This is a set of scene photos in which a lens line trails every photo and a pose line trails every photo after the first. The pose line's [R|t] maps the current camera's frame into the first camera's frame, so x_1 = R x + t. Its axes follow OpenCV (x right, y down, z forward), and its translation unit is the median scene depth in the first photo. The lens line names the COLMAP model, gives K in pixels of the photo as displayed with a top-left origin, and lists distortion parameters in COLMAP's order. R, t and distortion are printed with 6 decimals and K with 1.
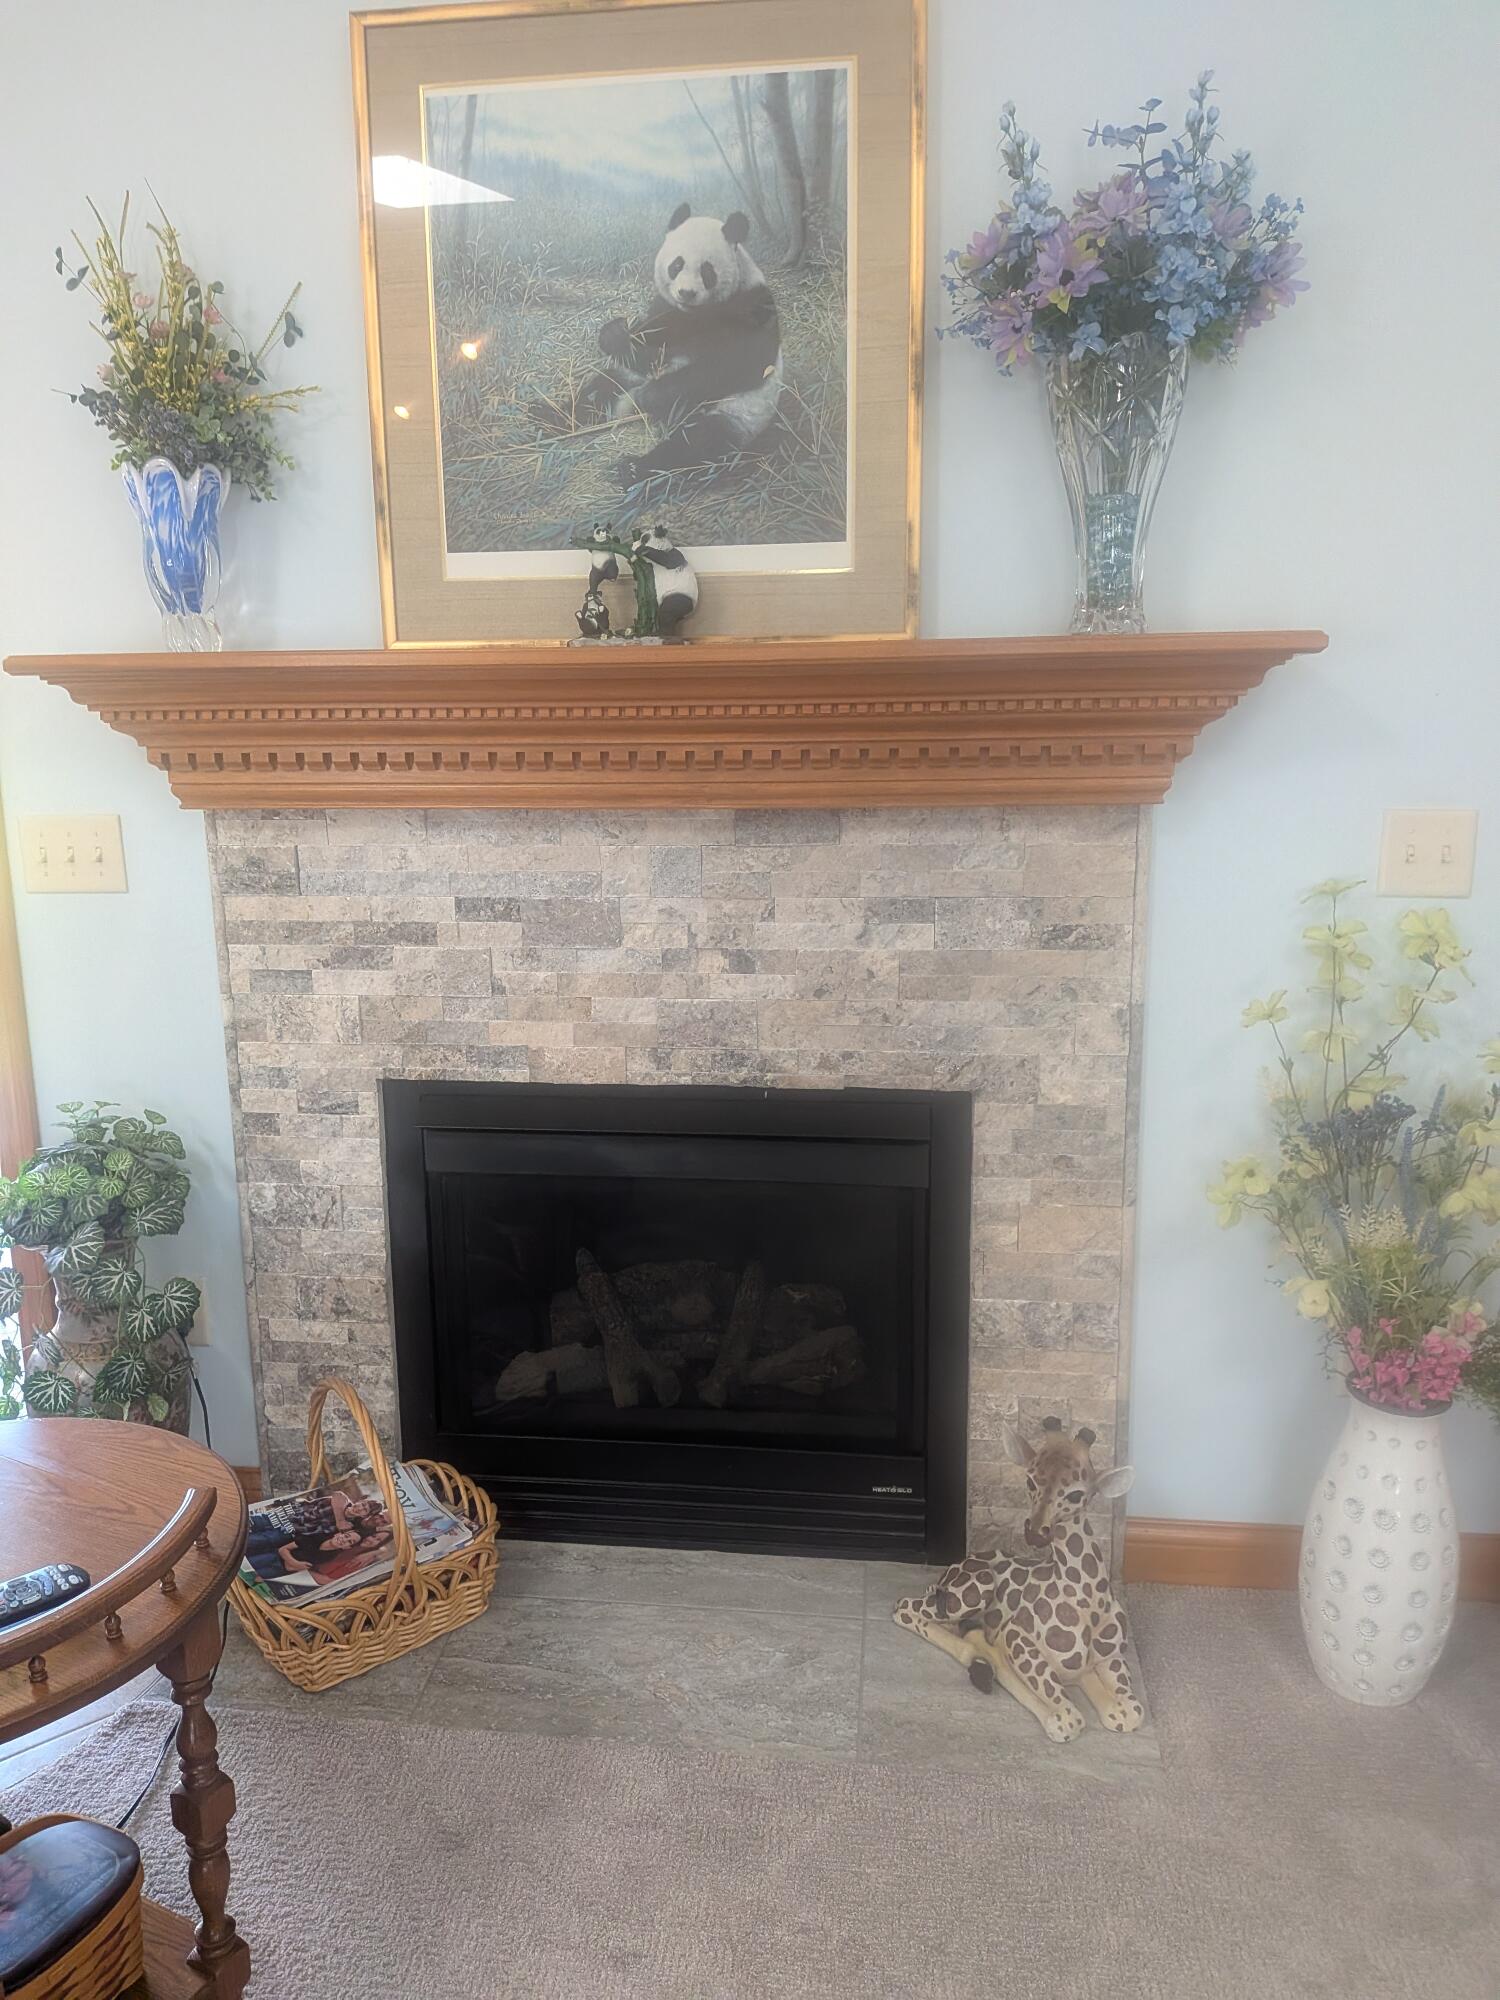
lens RADIAL K [[1403.6, 0, 759.2], [0, 1403.6, 960.4], [0, 0, 1]] dist [0.099281, -0.145689]
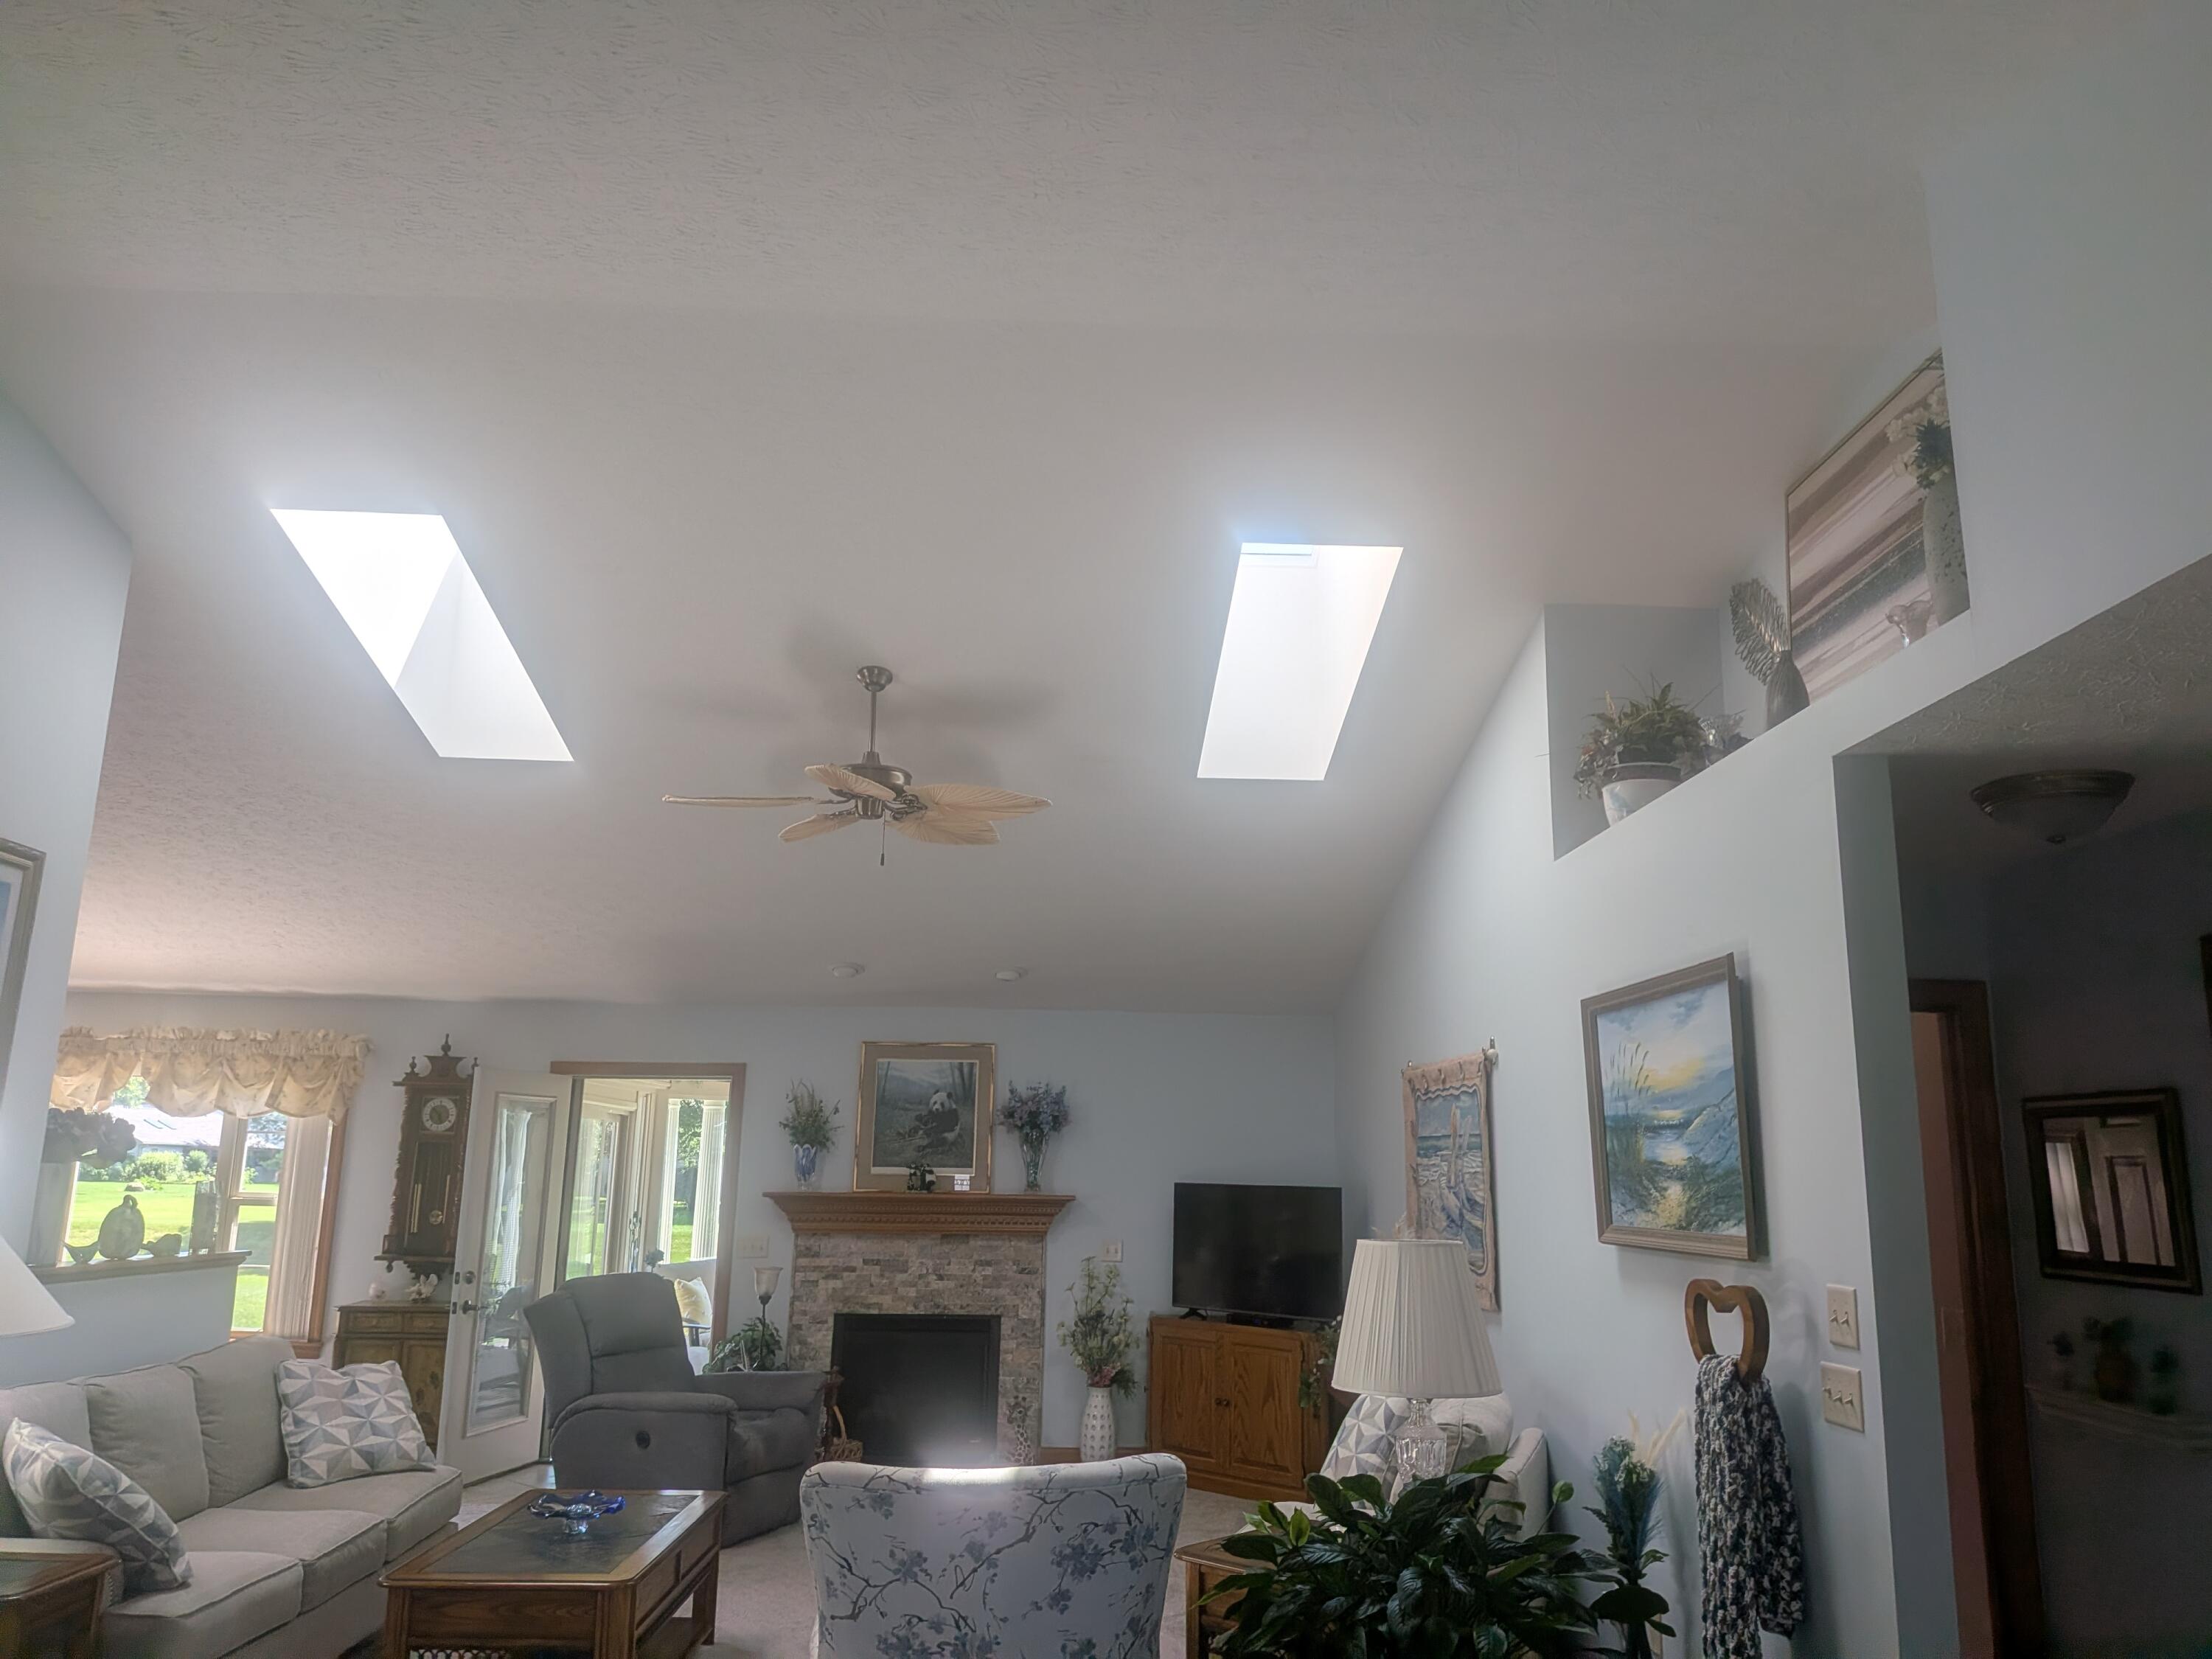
lens RADIAL K [[1552.4, 0, 1103.2], [0, 1552.4, 847.3], [0, 0, 1]] dist [0.099281, -0.145689]
pose [[0.990287, 0.058023, 0.126353, -0.180887], [-0.005503, 0.924406, -0.381370, 0.540818], [-0.138929, 0.376970, 0.915747, -3.384753]]
